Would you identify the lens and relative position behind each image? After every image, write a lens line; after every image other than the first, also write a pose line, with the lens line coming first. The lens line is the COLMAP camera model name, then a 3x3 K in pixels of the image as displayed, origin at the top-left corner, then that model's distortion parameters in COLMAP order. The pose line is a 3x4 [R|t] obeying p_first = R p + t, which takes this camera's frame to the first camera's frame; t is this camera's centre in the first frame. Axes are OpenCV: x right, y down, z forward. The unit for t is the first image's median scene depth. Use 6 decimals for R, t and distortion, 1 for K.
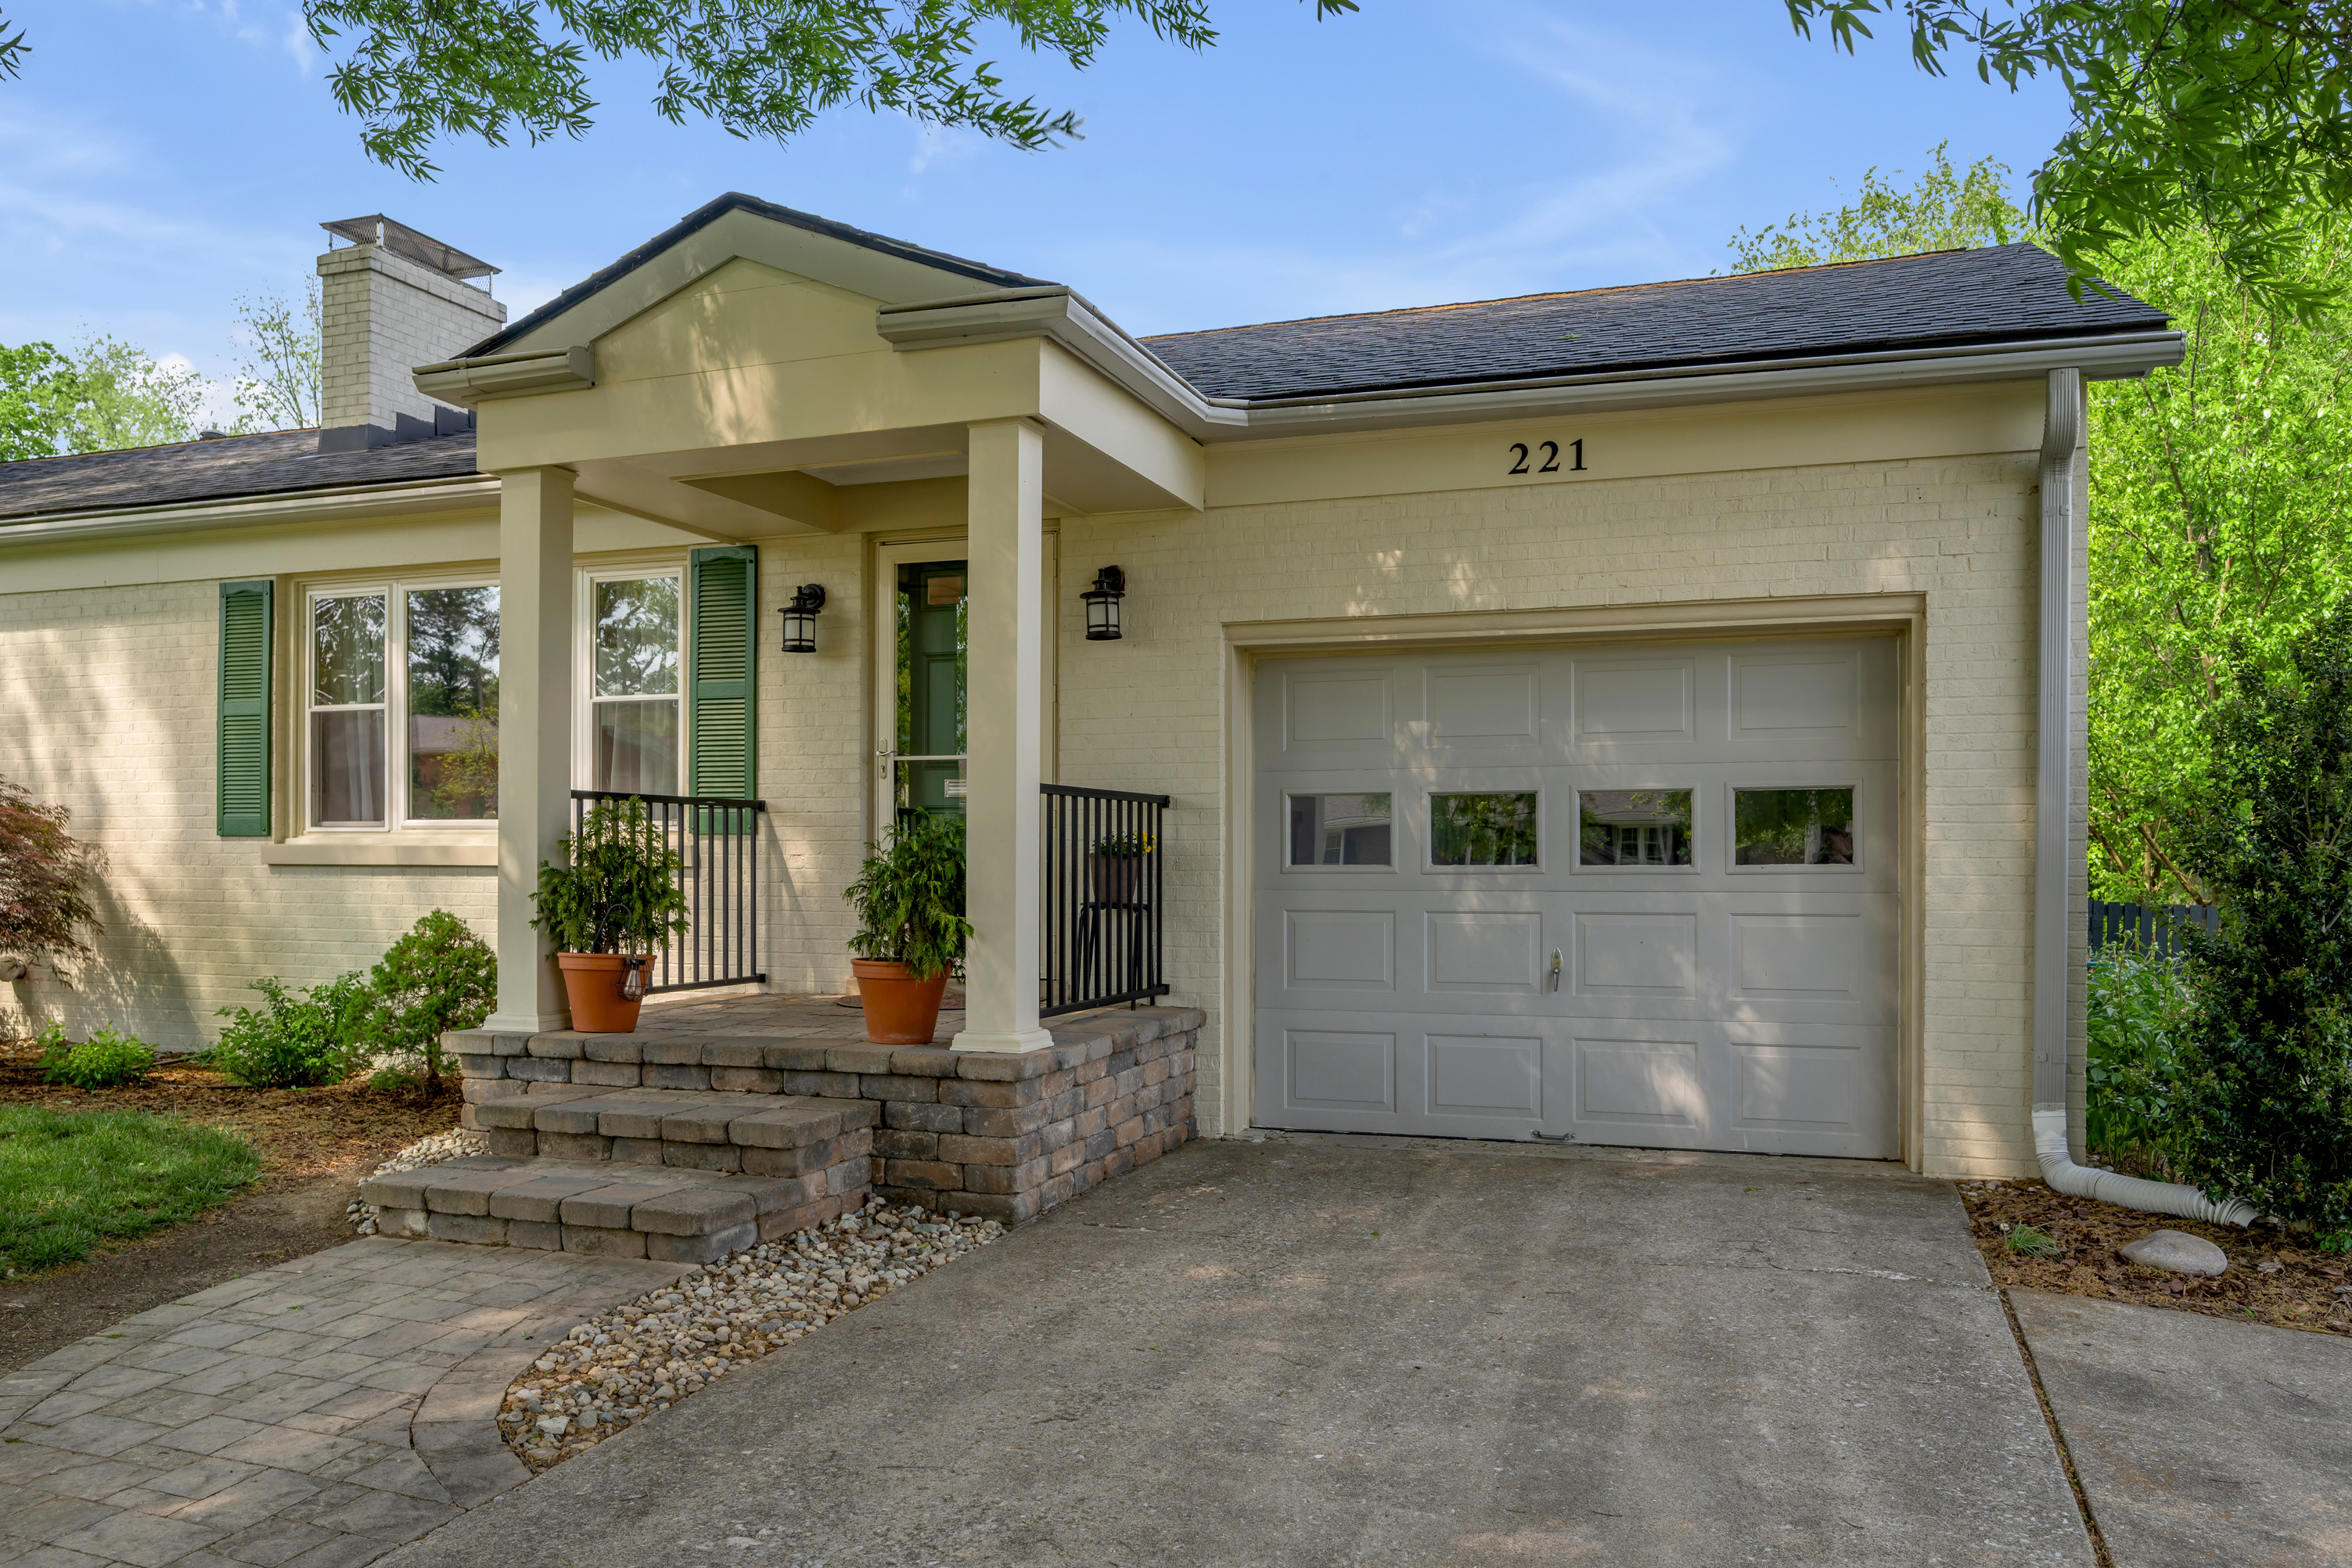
lens RADIAL K [[1754.6, 0, 1173.0], [0, 1754.6, 836.0], [0, 0, 1]] dist [-0.010218, -0.001781]
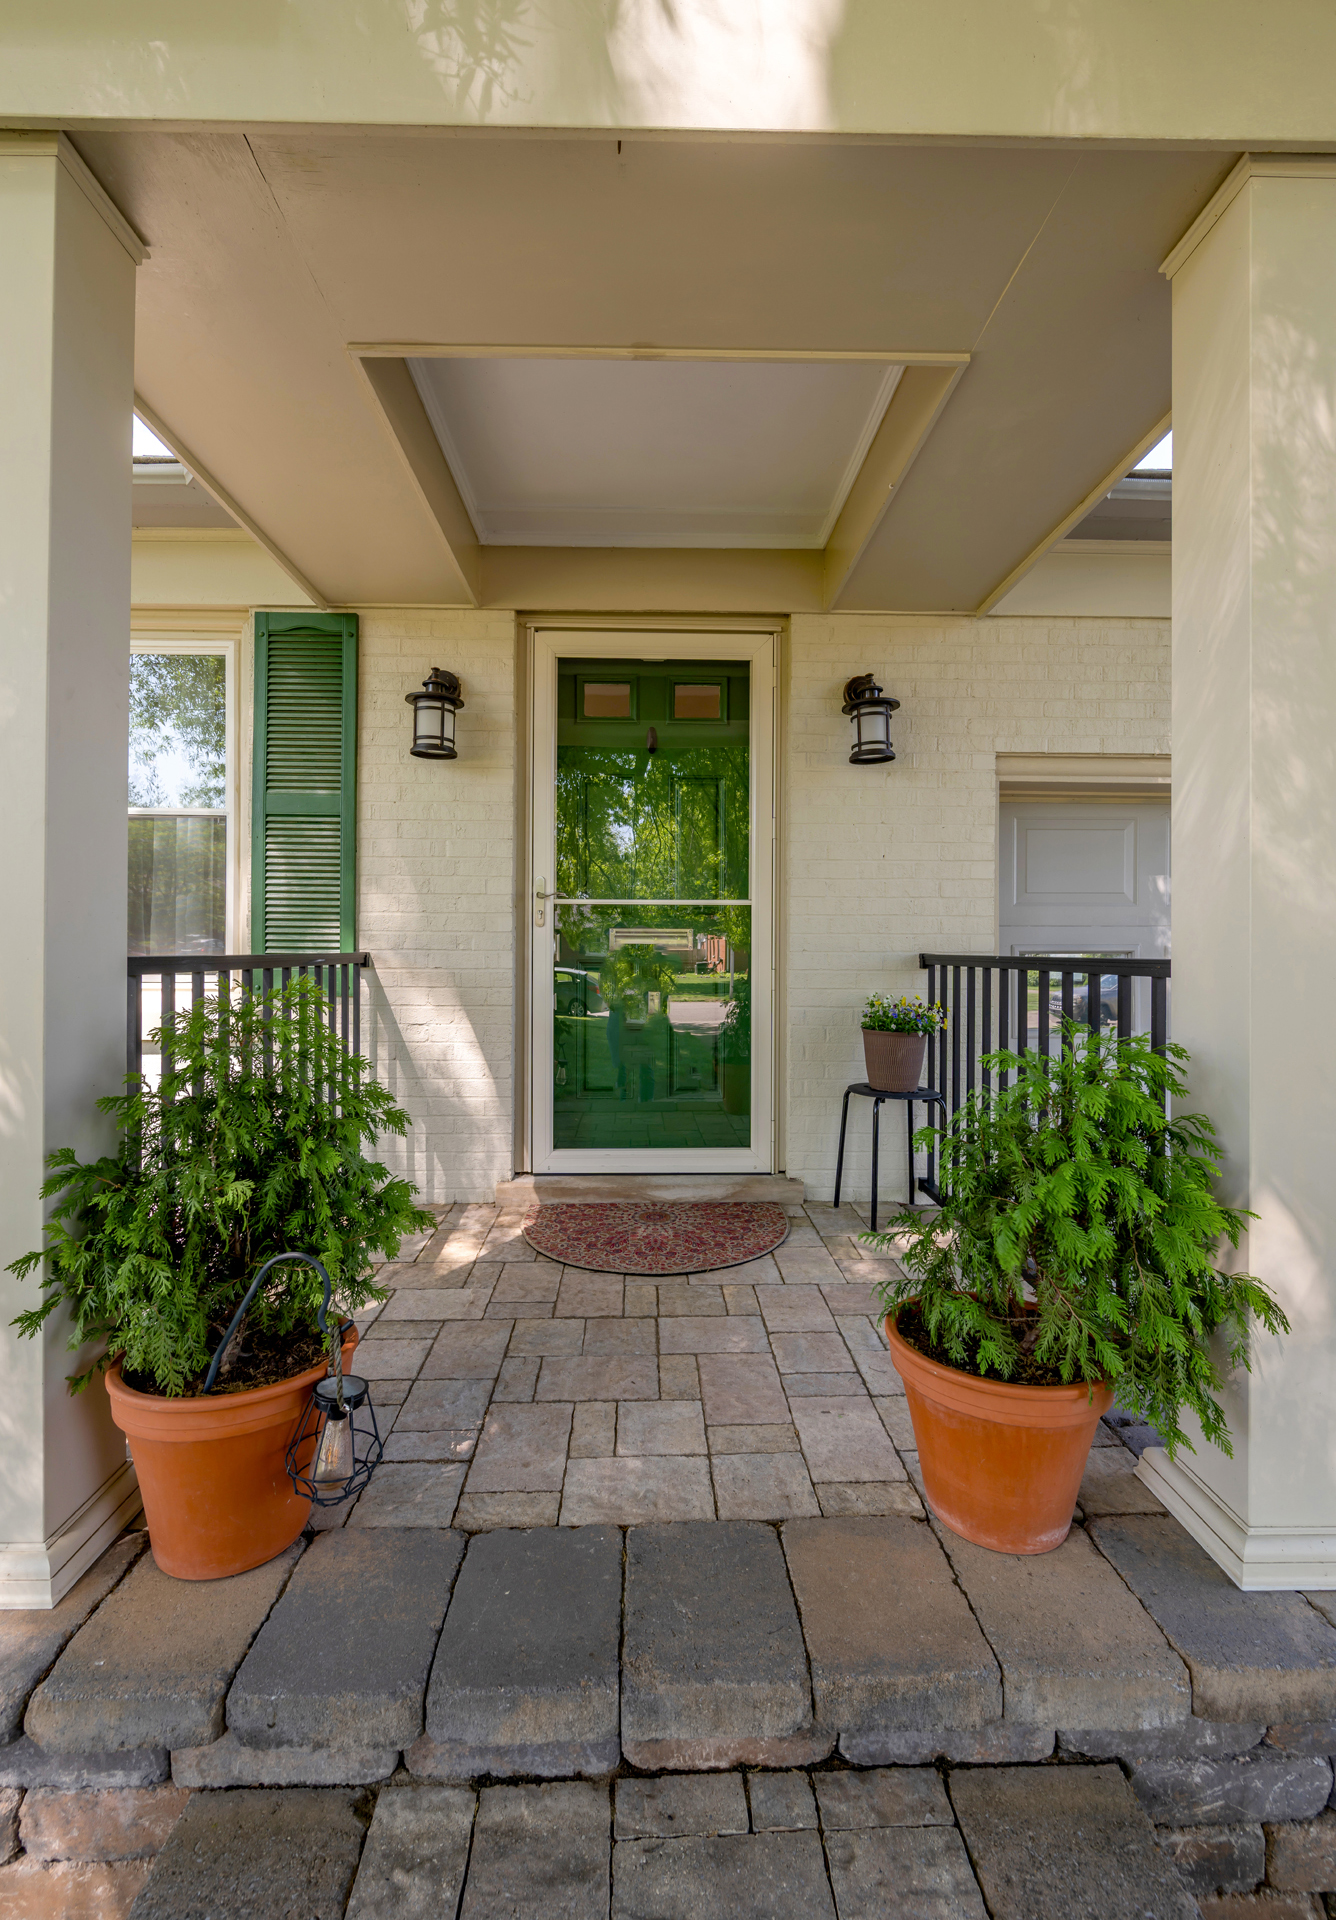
lens RADIAL K [[801.3, 0, 665.3], [0, 801.3, 950.6], [0, 0, 1]] dist [-0.002159, -0.000325]
pose [[0.932306, 0.001397, 0.361667, -0.297035], [-0.006639, 0.999890, 0.013251, -0.032992], [-0.361608, -0.014755, 0.932213, 0.782362]]
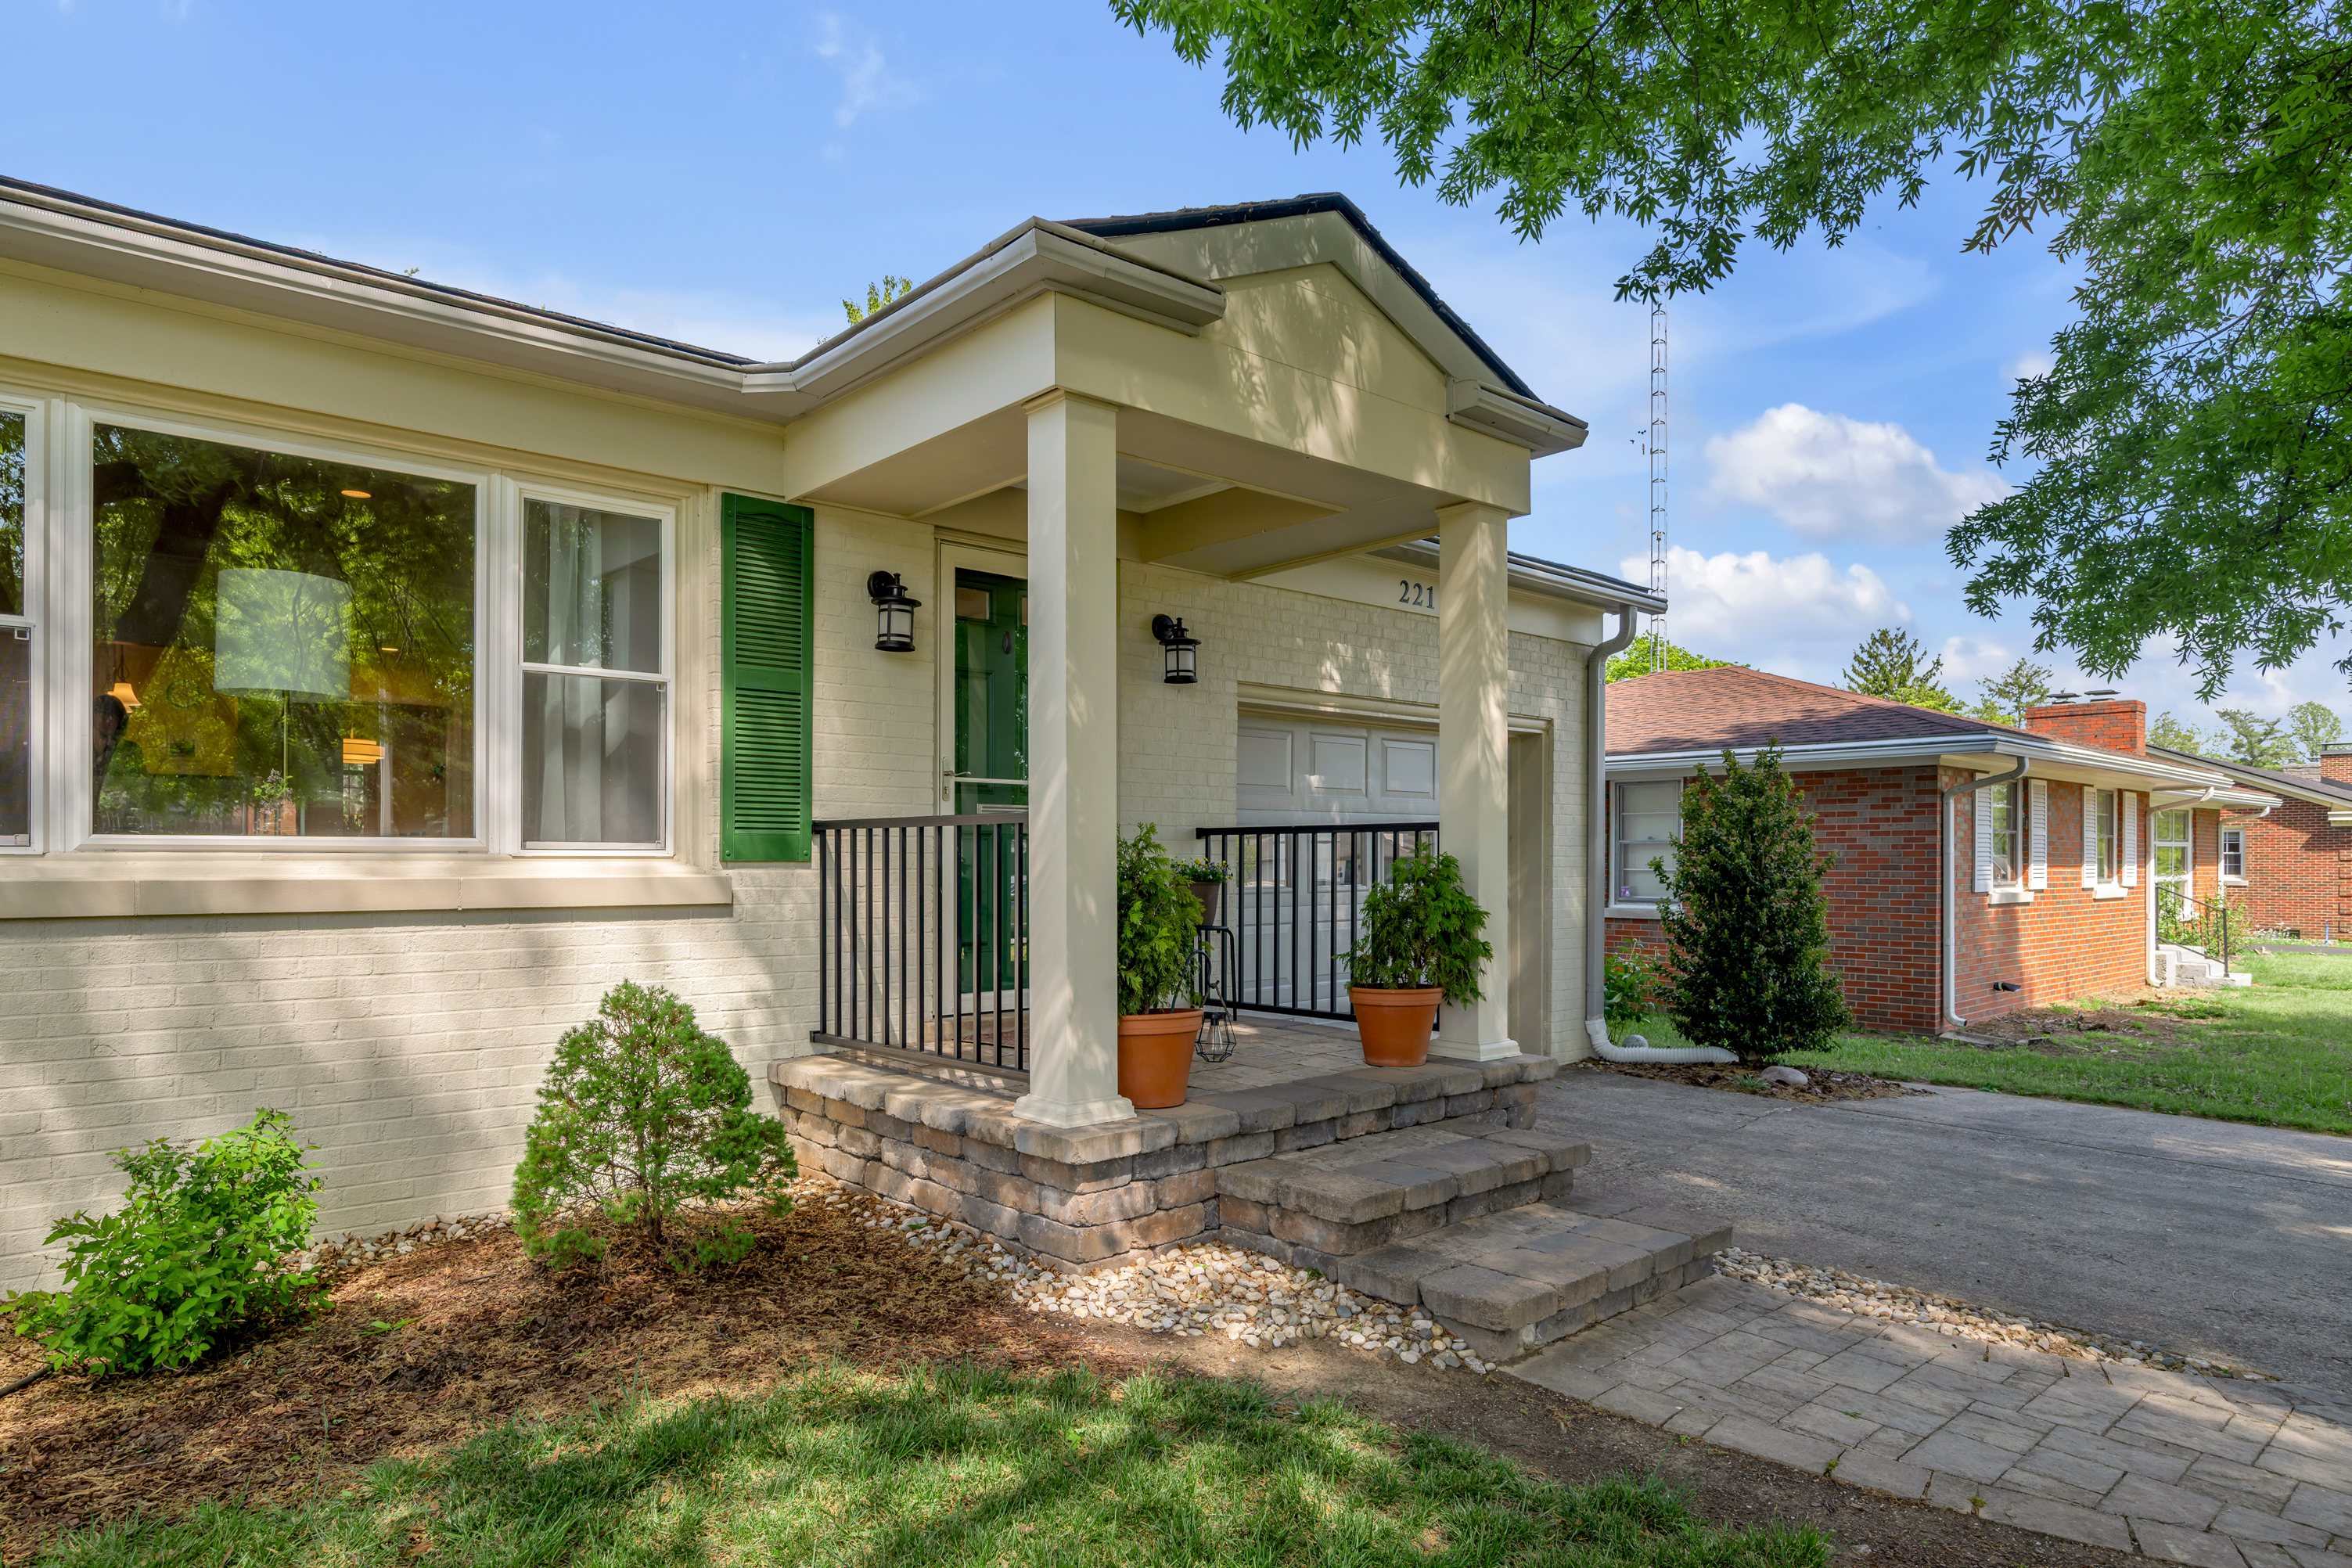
lens RADIAL K [[1376.1, 0, 1179.7], [0, 1376.1, 851.8], [0, 0, 1]] dist [-0.002002, -0.000224]
pose [[0.480313, 0.003536, 0.877090, -0.890405], [-0.009302, 0.999956, 0.001062, -0.010000], [-0.877048, -0.008668, 0.480325, 0.672787]]
